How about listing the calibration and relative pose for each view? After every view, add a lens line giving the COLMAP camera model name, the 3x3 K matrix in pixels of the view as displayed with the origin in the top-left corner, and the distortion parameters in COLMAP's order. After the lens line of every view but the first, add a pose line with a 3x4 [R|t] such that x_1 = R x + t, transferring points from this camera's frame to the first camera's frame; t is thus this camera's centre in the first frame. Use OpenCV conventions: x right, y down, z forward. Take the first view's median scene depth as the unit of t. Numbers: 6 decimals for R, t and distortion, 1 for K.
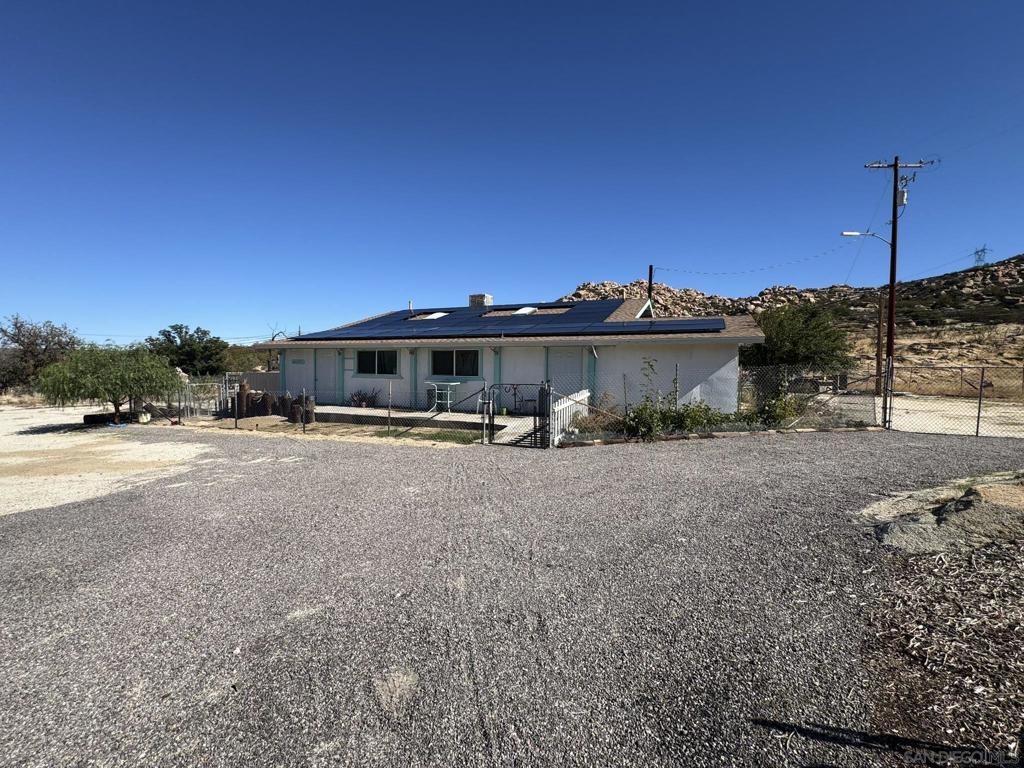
lens RADIAL K [[462.3, 0, 510.4], [0, 462.3, 385.3], [0, 0, 1]] dist [-0.000948, -0.000524]
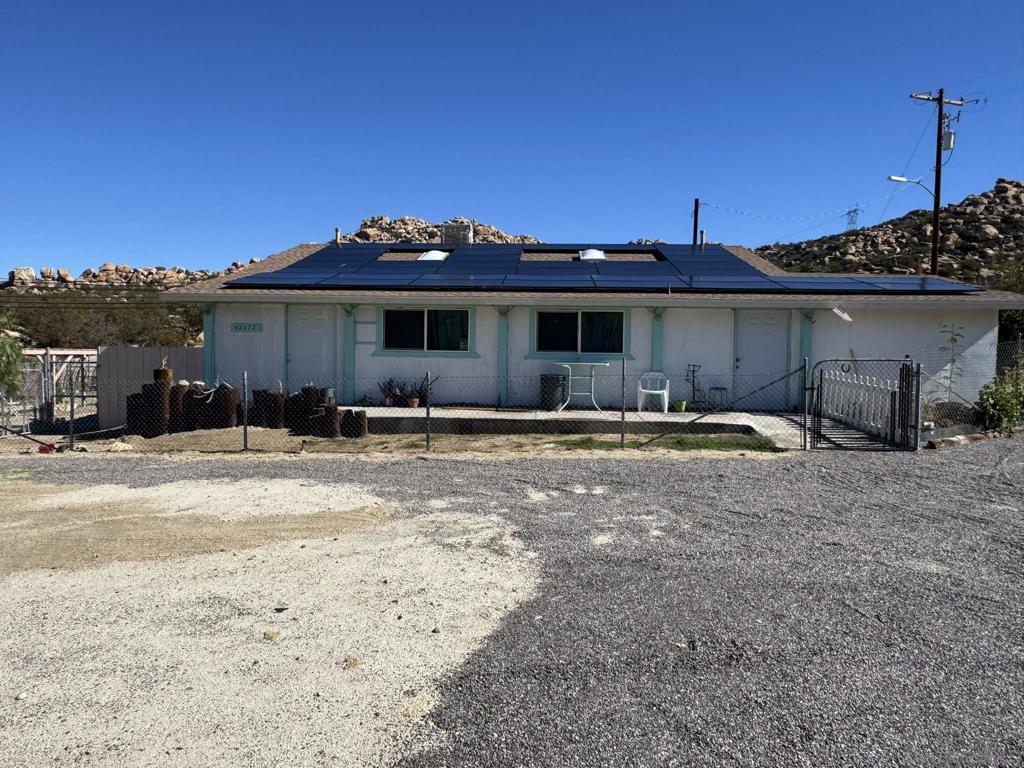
lens RADIAL K [[720.1, 0, 513.9], [0, 720.1, 387.6], [0, 0, 1]] dist [-0.003142, 0.003381]
pose [[0.934963, -0.013906, 0.354472, -0.185484], [0.009110, 0.999843, 0.015193, 0.003836], [-0.354628, -0.010976, 0.934943, 0.040125]]
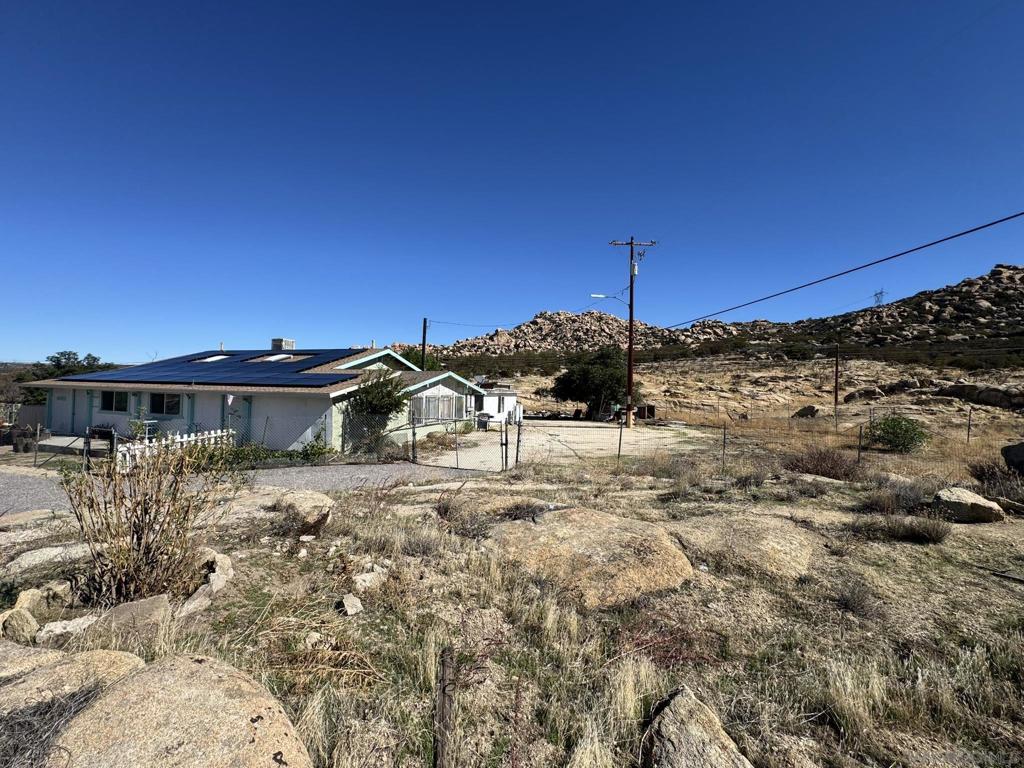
lens RADIAL K [[431.1, 0, 512.3], [0, 431.1, 384.4], [0, 0, 1]] dist [-0.001322, -0.000161]
pose [[0.997153, 0.014440, 0.074014, 0.241423], [-0.011034, 0.998870, -0.046222, -0.019430], [-0.074598, 0.045273, 0.996185, -0.072797]]
